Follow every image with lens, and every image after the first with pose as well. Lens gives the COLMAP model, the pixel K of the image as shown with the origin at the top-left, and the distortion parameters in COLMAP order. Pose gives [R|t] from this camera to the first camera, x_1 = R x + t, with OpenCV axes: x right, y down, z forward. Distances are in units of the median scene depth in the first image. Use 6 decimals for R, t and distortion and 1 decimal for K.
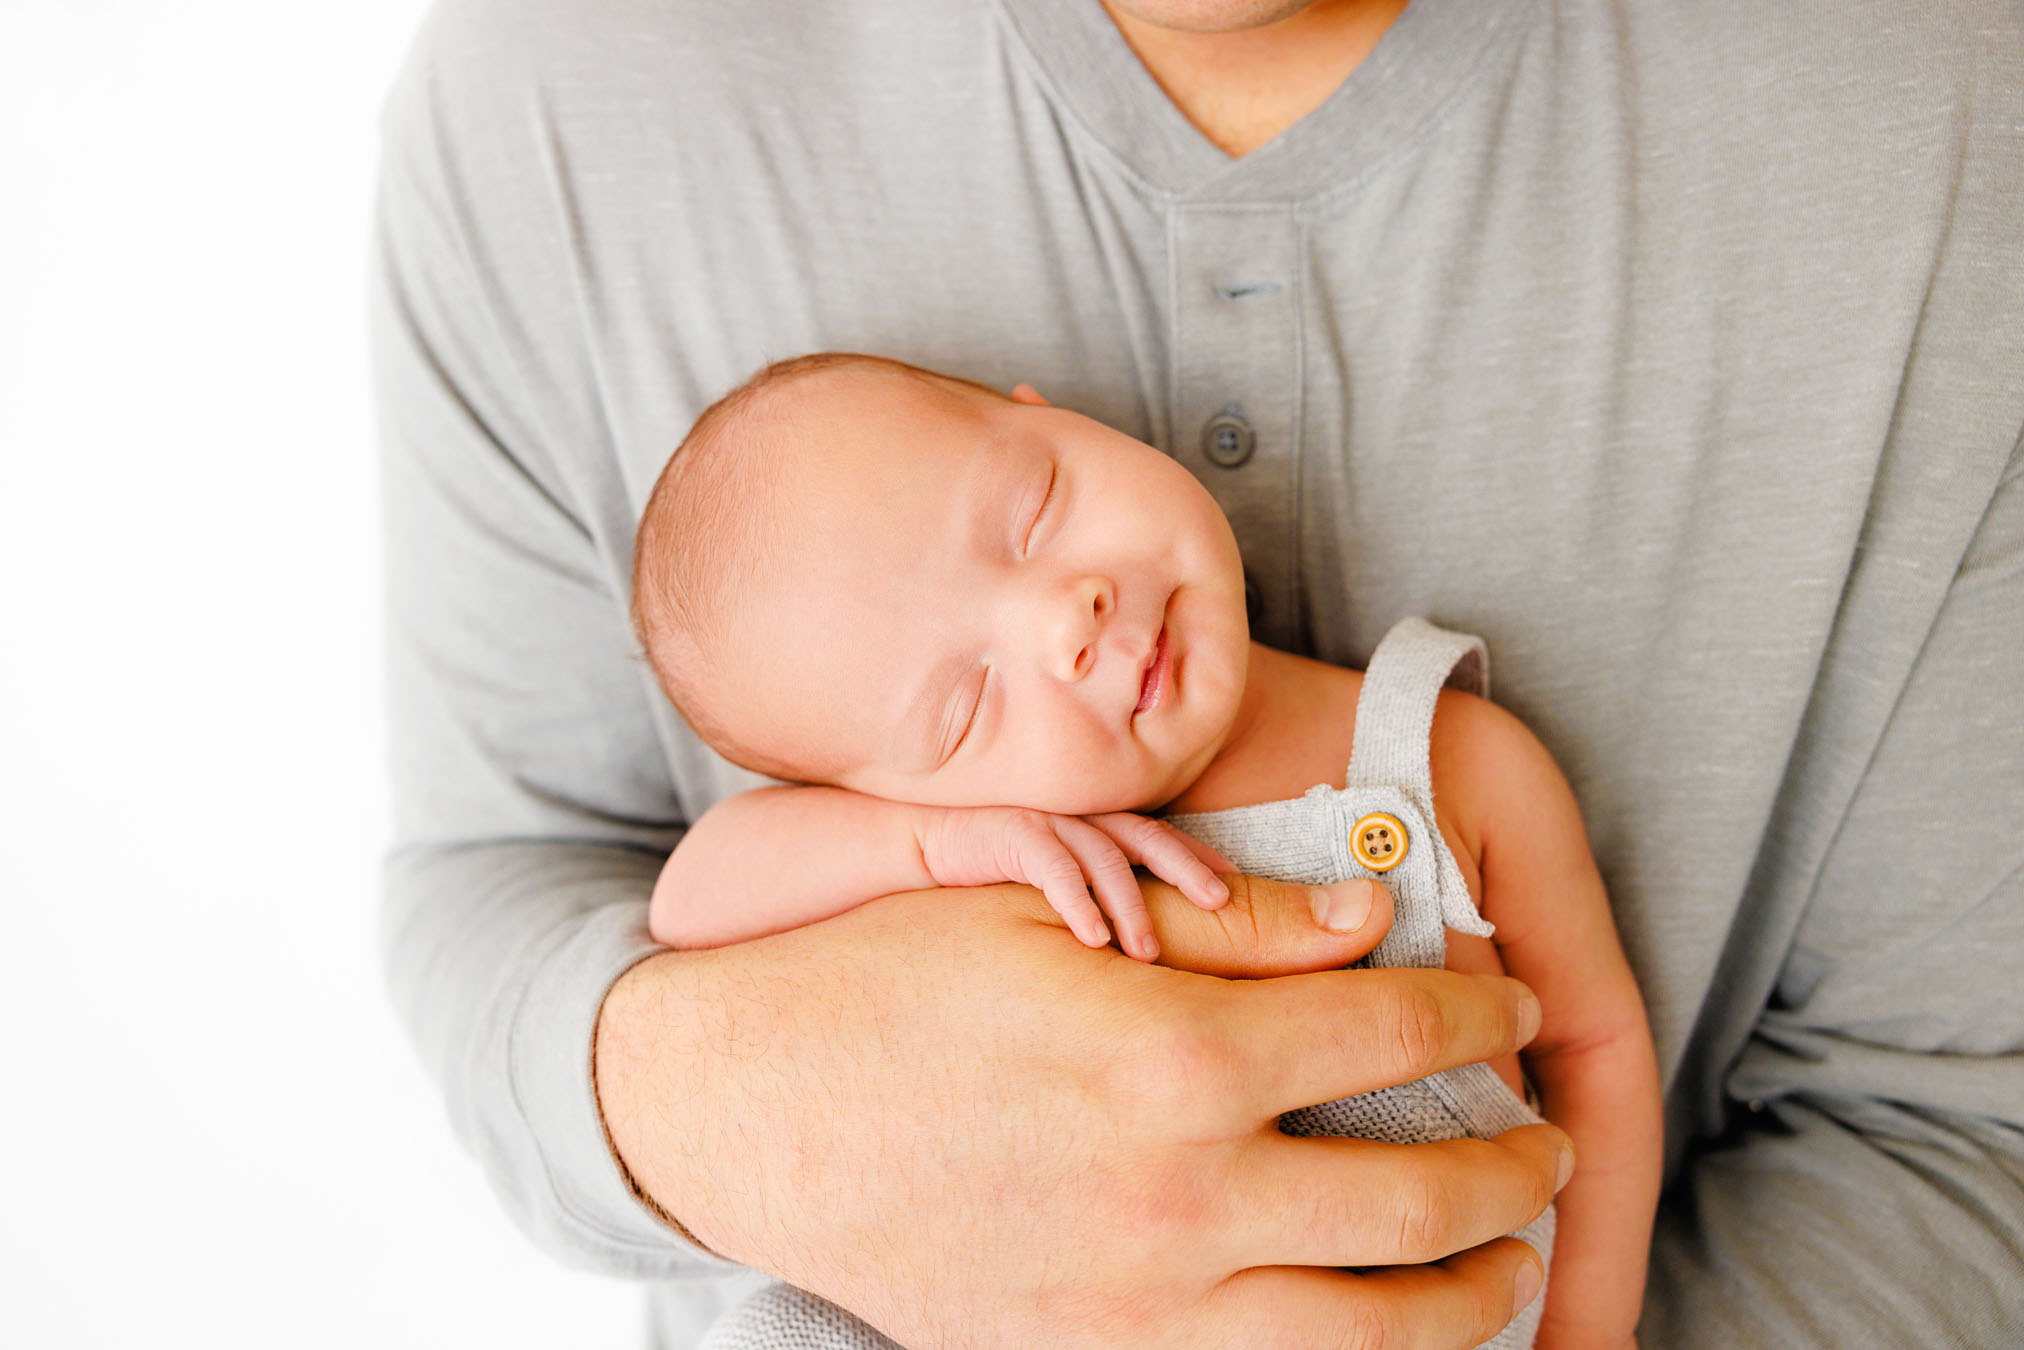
lens RADIAL K [[1772.9, 0, 1014.0], [0, 1772.9, 729.1], [0, 0, 1]] dist [0.097475, 0.000728]
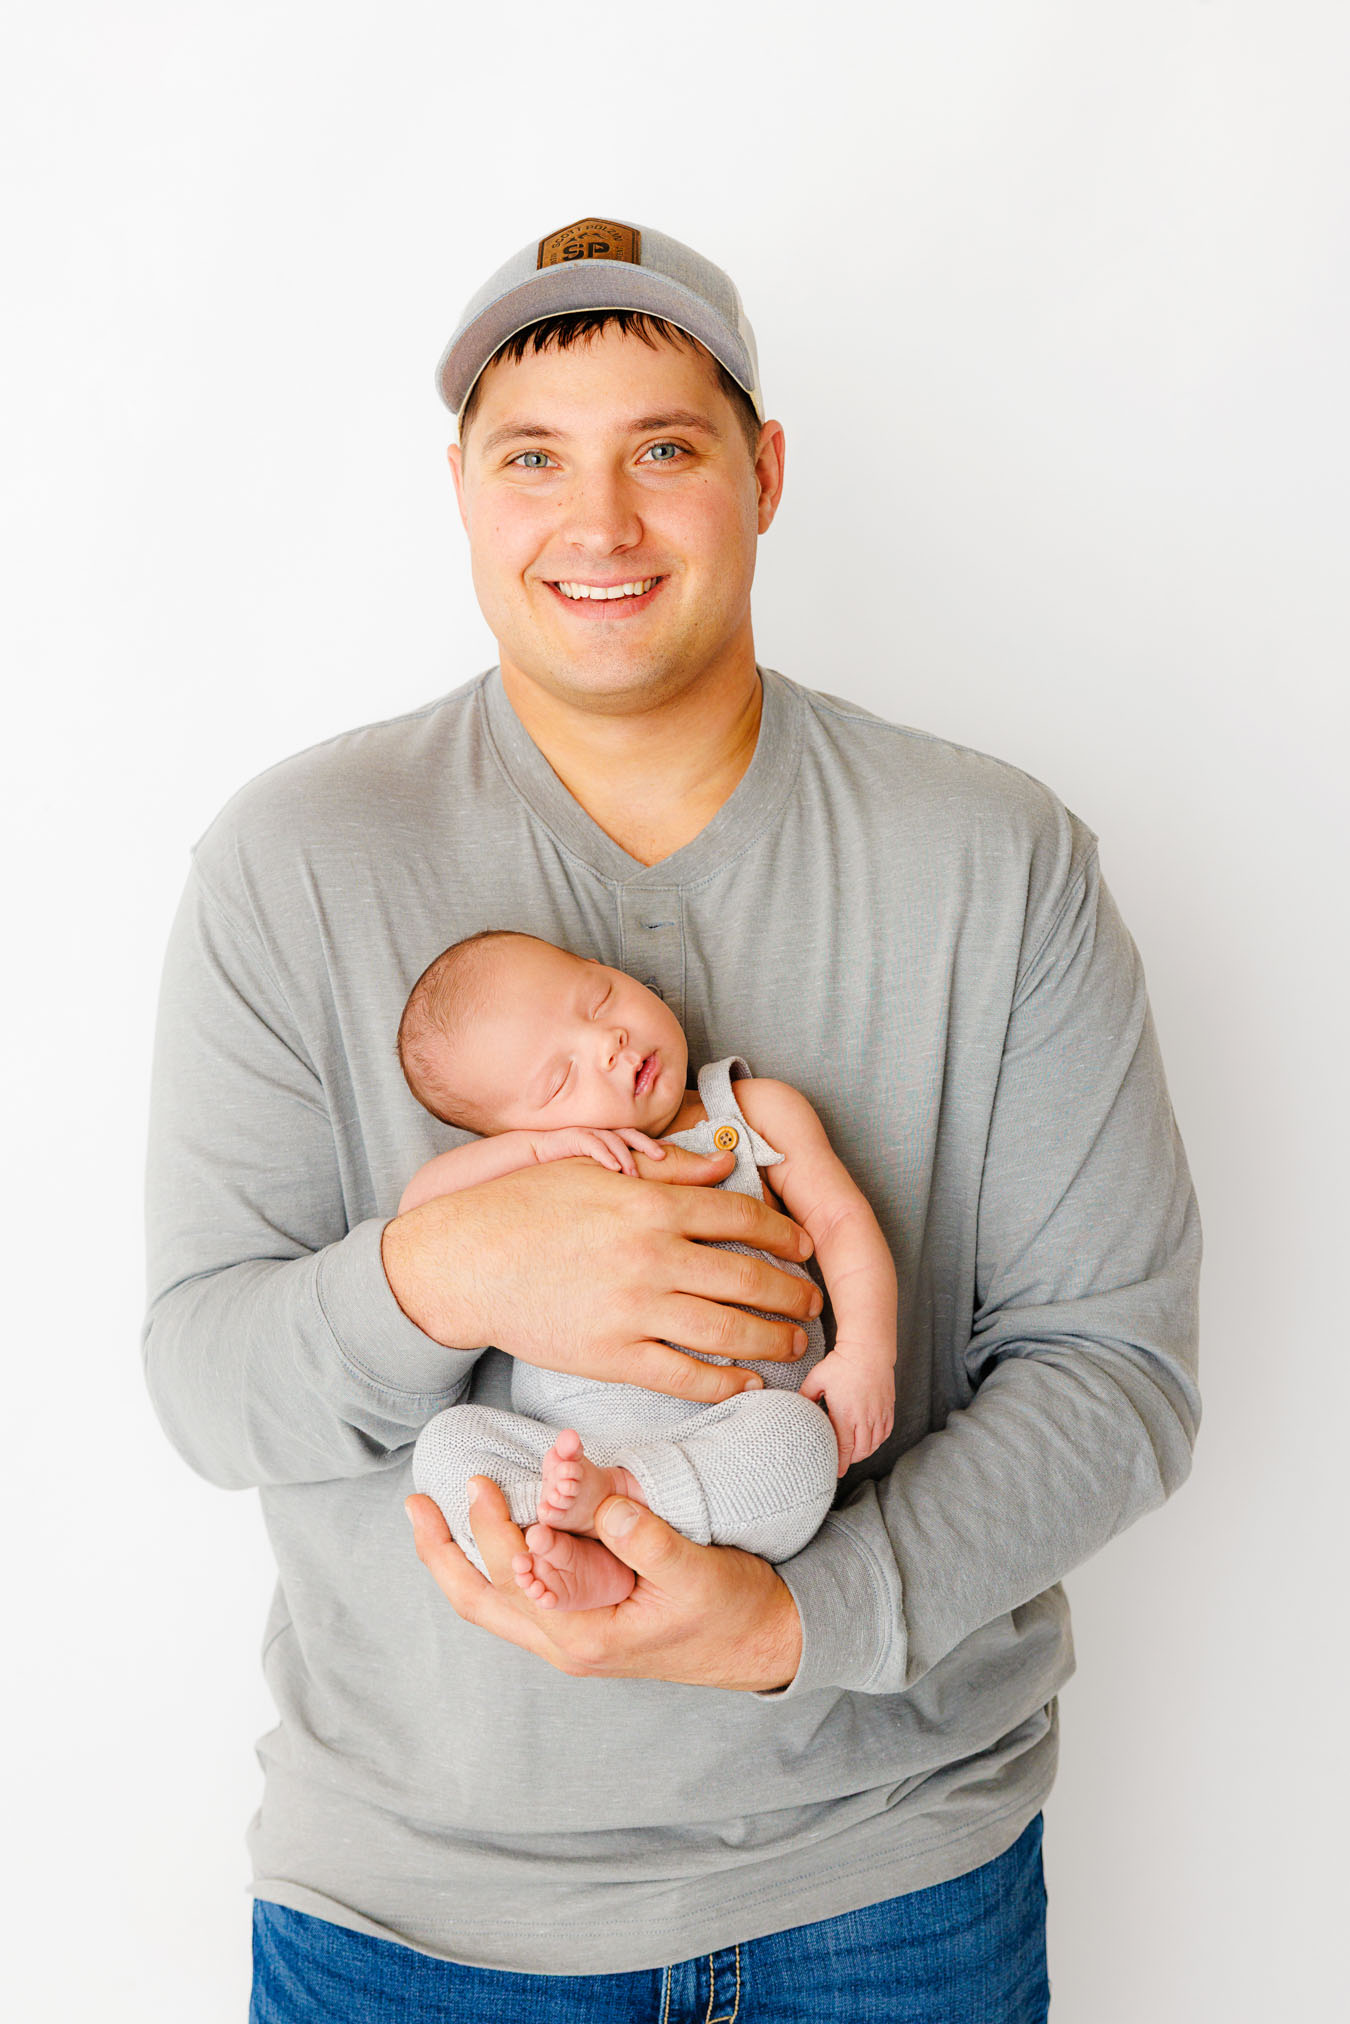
lens RADIAL K [[4687.5, 0, 675.0], [0, 4687.5, 1012.0], [0, 0, 1]] dist [-0.059837, -0.528945]
pose [[0.992799, -0.041768, 0.112272, -0.472921], [0.068329, 0.967271, -0.244373, 1.196837], [-0.098391, 0.250284, 0.963160, -4.283724]]
